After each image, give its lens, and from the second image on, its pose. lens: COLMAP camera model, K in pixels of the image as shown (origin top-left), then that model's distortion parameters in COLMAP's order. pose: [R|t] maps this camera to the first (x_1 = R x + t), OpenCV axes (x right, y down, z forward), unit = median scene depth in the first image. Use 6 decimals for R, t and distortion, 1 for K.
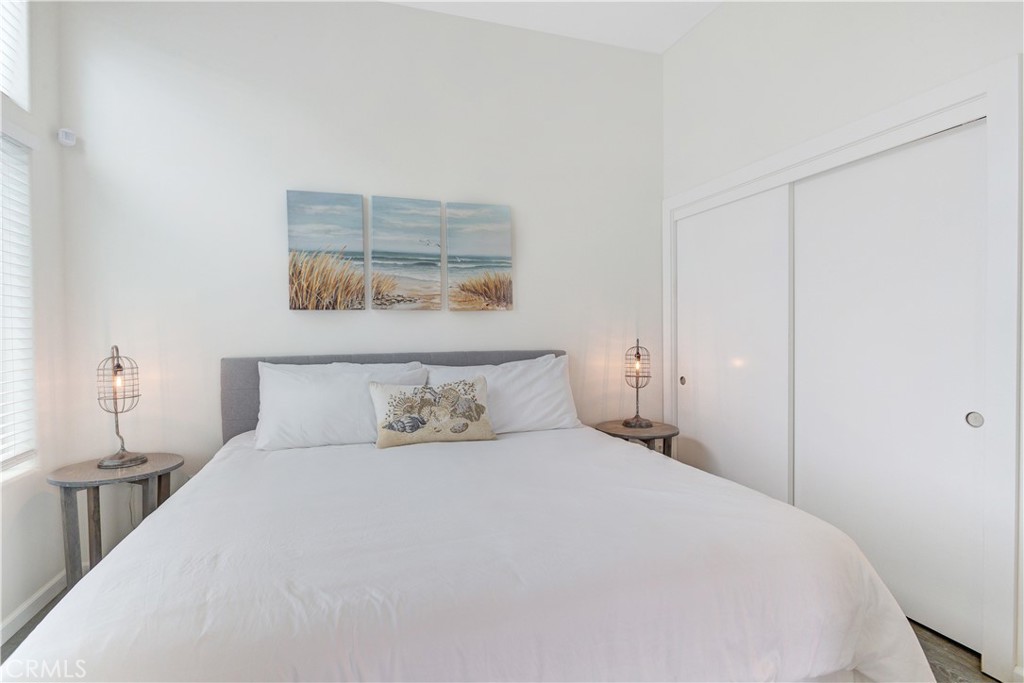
lens RADIAL K [[502.7, 0, 504.4], [0, 502.7, 338.7], [0, 0, 1]] dist [0.000151, 0.001218]
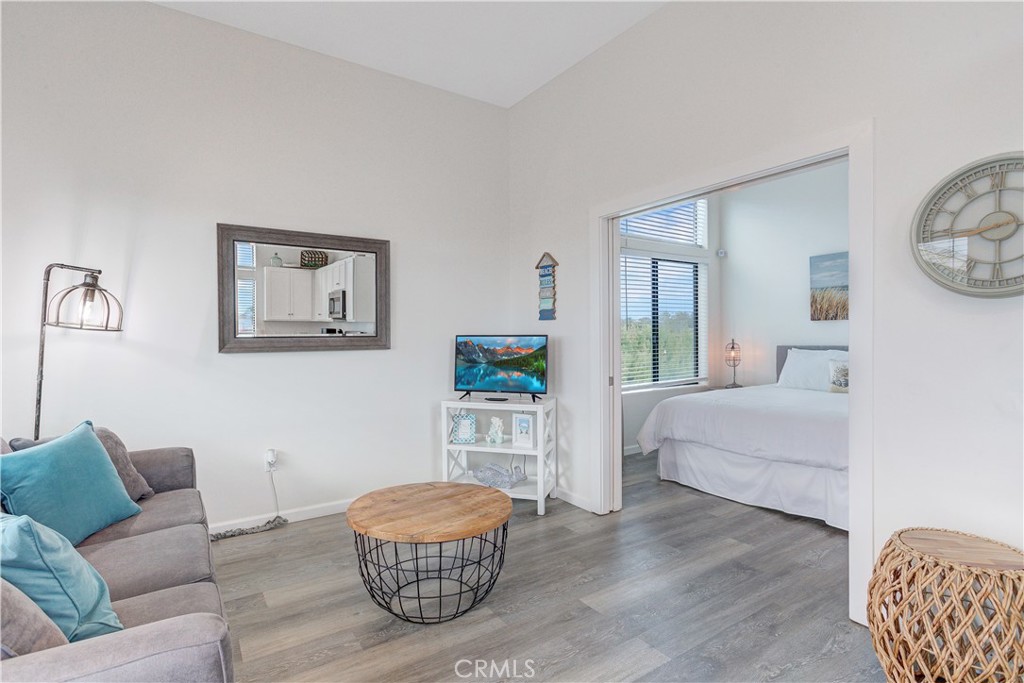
lens RADIAL K [[502.7, 0, 504.4], [0, 502.7, 338.7], [0, 0, 1]] dist [0.000151, 0.001218]
pose [[0.283686, 0.013135, -0.958827, 1.007545], [-0.007342, 0.999907, 0.011526, -0.003759], [0.958889, 0.003770, 0.283756, -0.598372]]
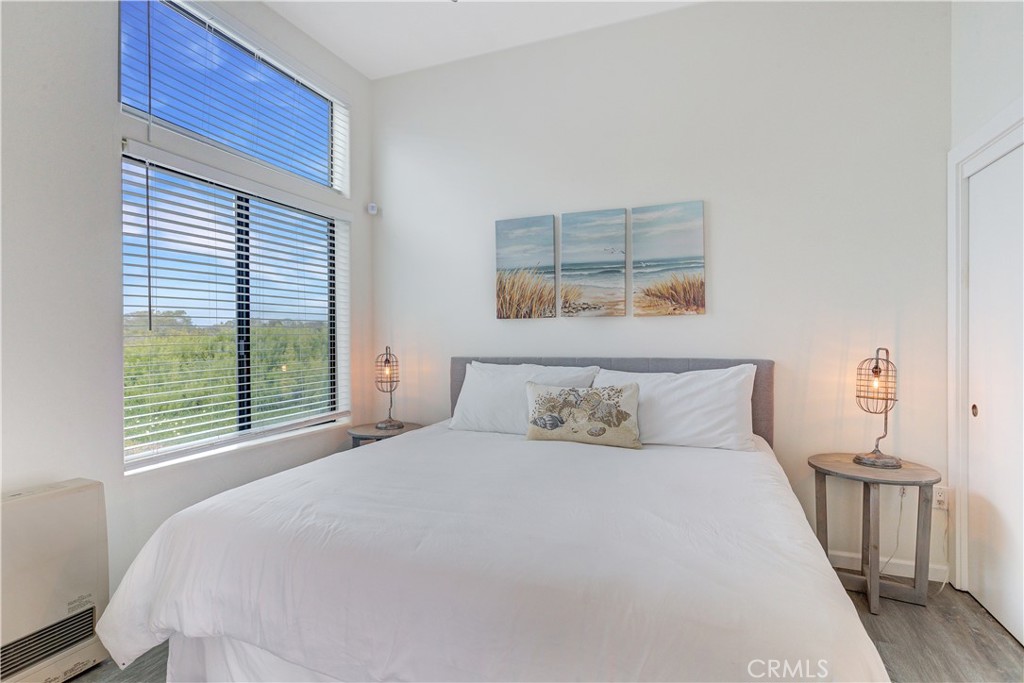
lens RADIAL K [[502.7, 0, 504.4], [0, 502.7, 338.7], [0, 0, 1]] dist [0.000151, 0.001218]
pose [[0.769246, 0.006566, -0.638919, 0.353511], [-0.011118, 0.999933, -0.003110, -0.005786], [0.638856, 0.009496, 0.769268, 0.073954]]
